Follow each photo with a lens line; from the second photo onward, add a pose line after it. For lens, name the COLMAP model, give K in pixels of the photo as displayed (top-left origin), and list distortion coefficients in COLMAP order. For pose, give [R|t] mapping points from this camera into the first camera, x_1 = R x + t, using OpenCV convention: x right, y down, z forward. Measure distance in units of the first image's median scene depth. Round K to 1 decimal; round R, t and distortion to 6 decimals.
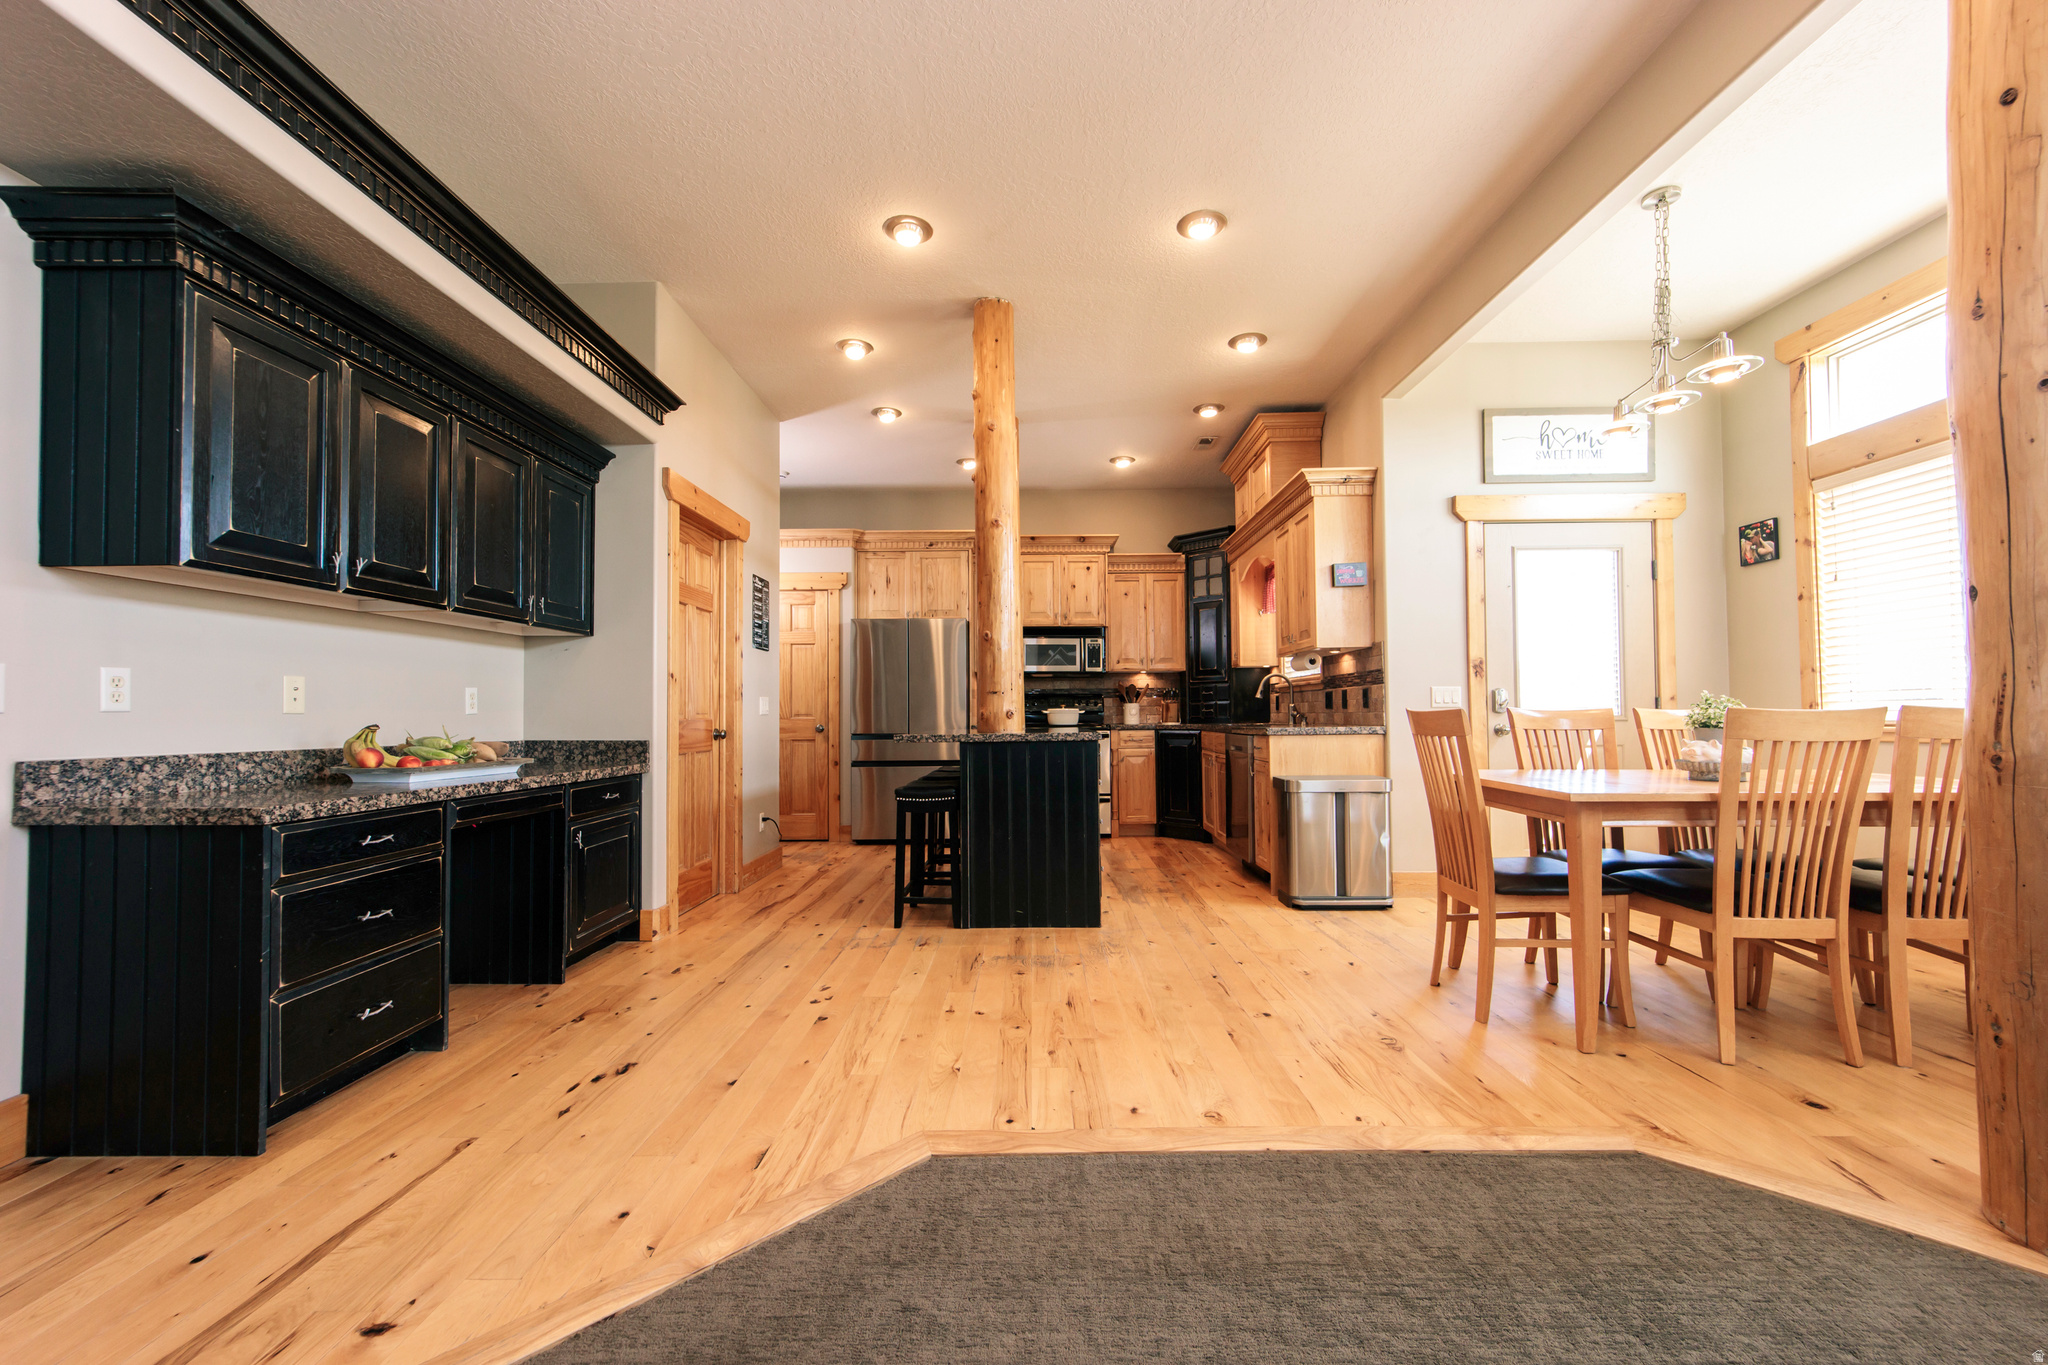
lens RADIAL K [[821.0, 0, 1030.3], [0, 821.0, 695.2], [0, 0, 1]] dist [-0.000308, -0.000164]
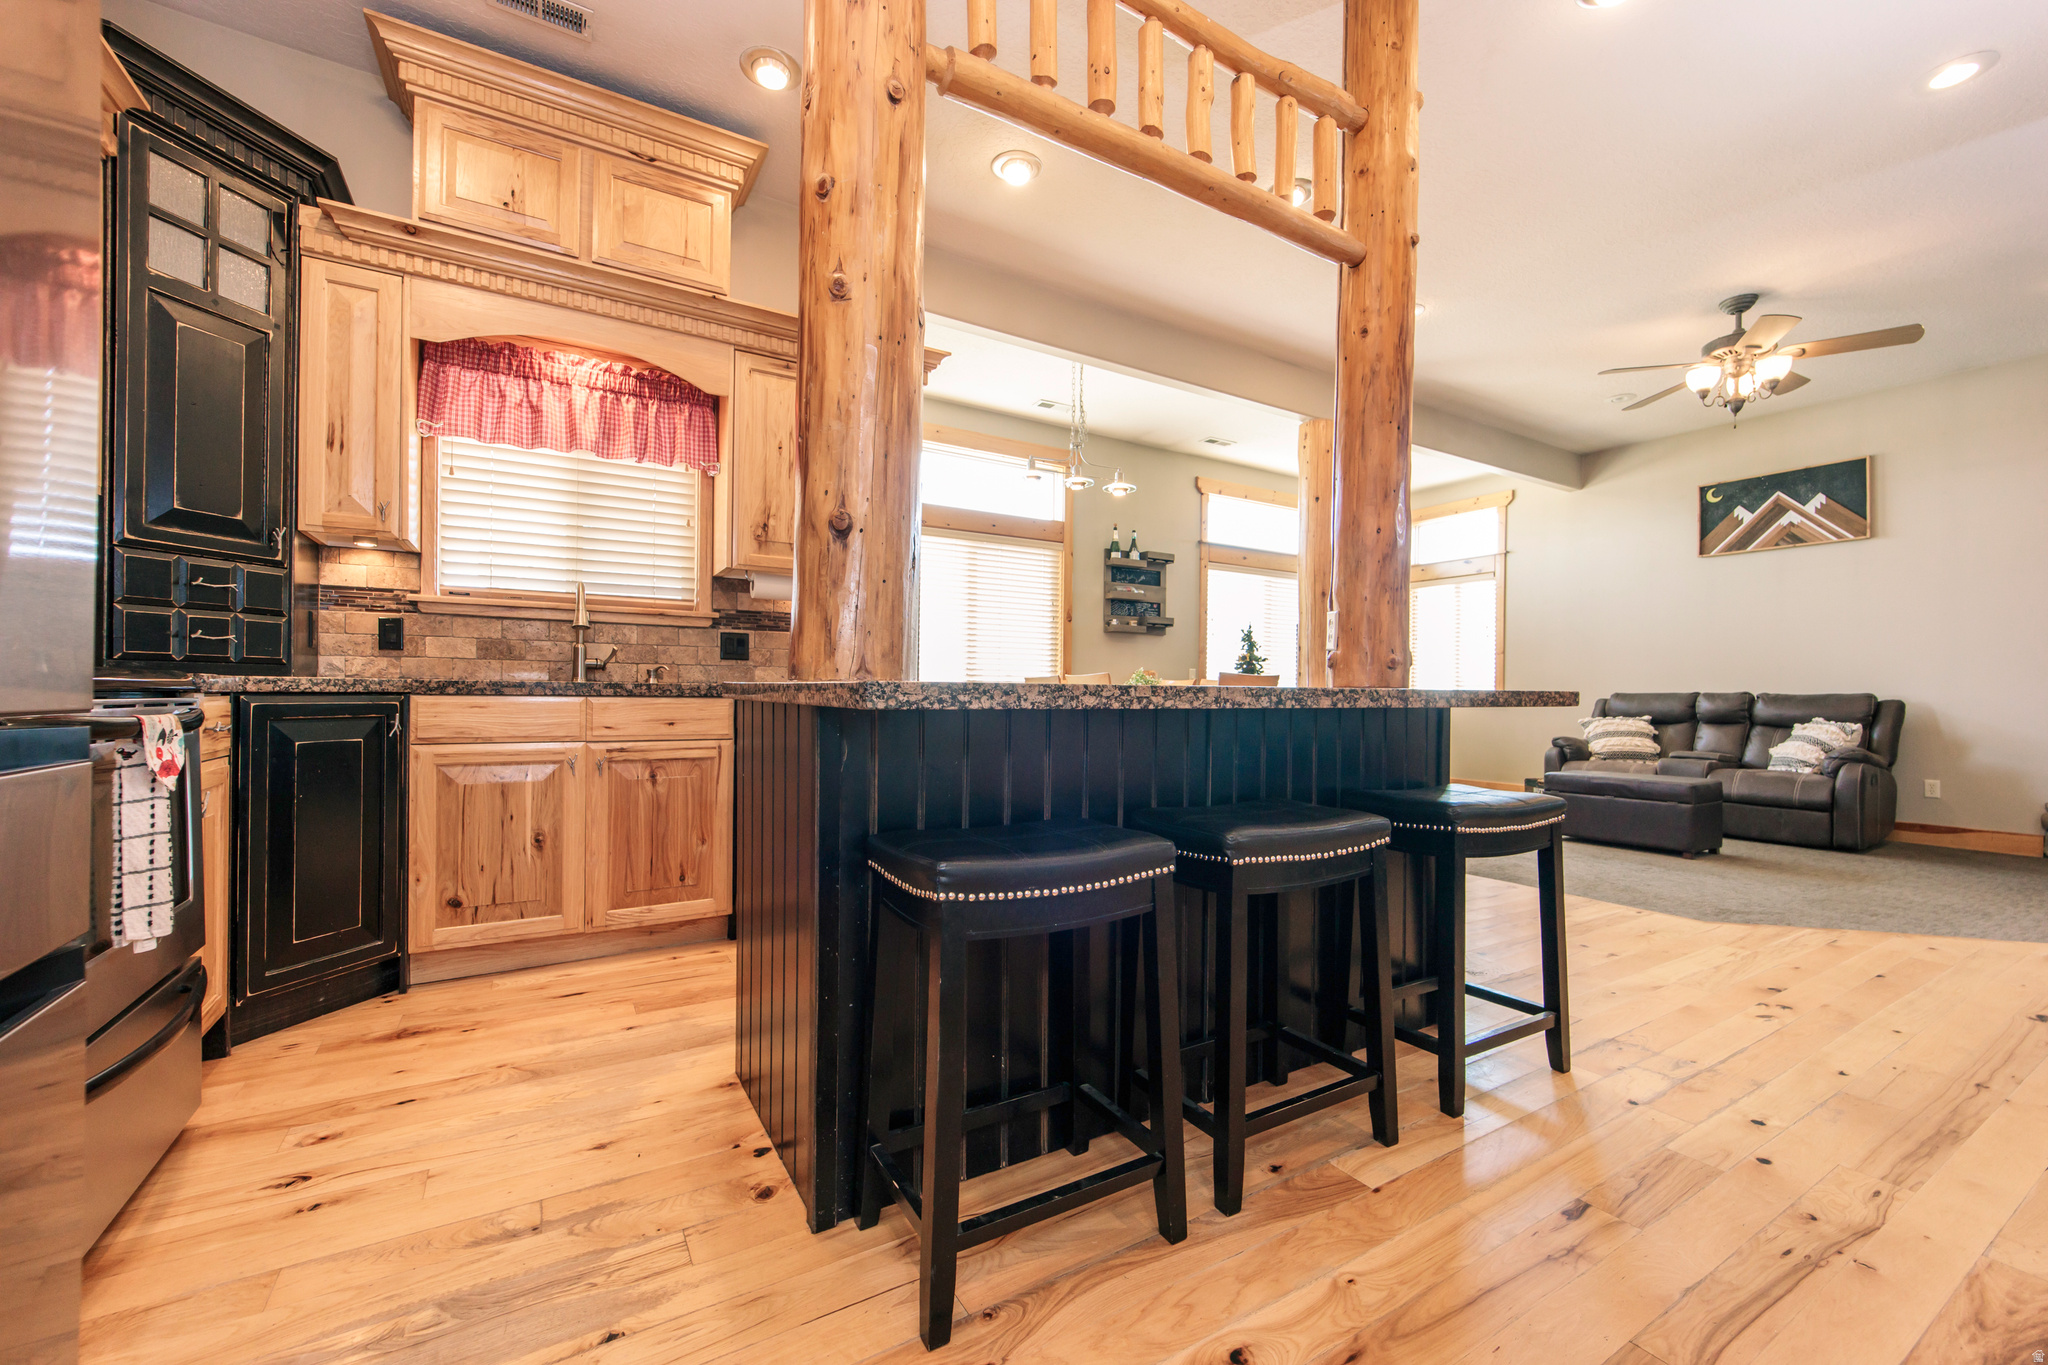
lens RADIAL K [[821.0, 0, 1024.0], [0, 821.0, 692.5], [0, 0, 1]] dist [-0.000308, -0.000164]
pose [[-0.531514, 0.005970, 0.847028, -0.361542], [-0.026209, 0.999380, -0.023489, 0.060241], [-0.846644, -0.034685, -0.531029, 1.346694]]
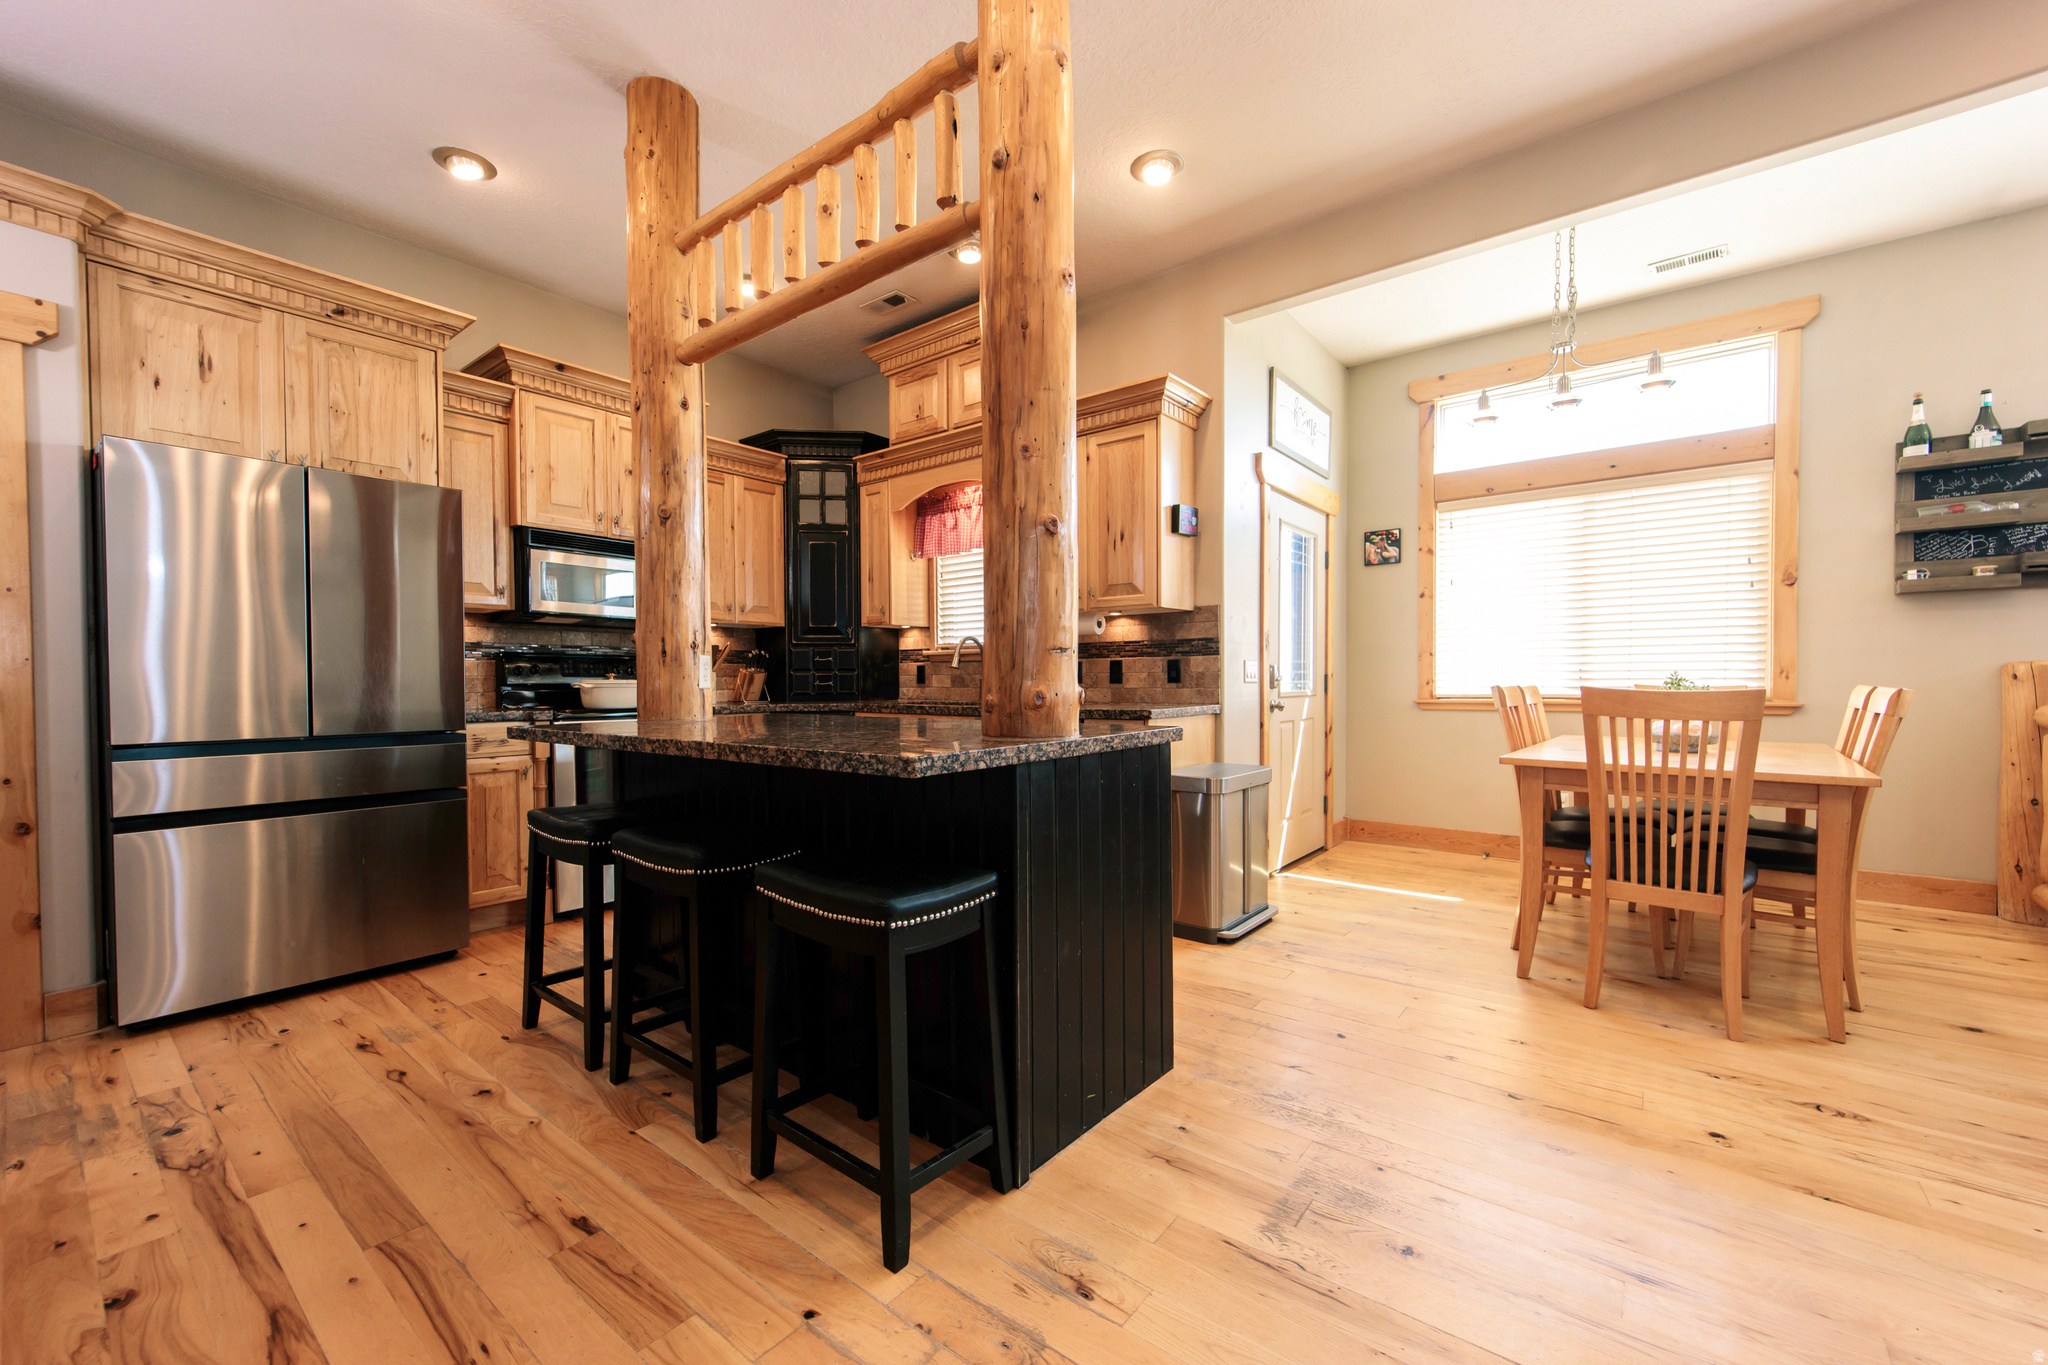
lens RADIAL K [[821.0, 0, 1026.3], [0, 821.0, 690.2], [0, 0, 1]] dist [-0.000308, -0.000164]
pose [[0.611116, -0.004513, 0.791528, -0.365475], [-0.019779, 0.999584, 0.020971, 0.008579], [-0.791294, -0.028471, 0.610773, 0.632177]]
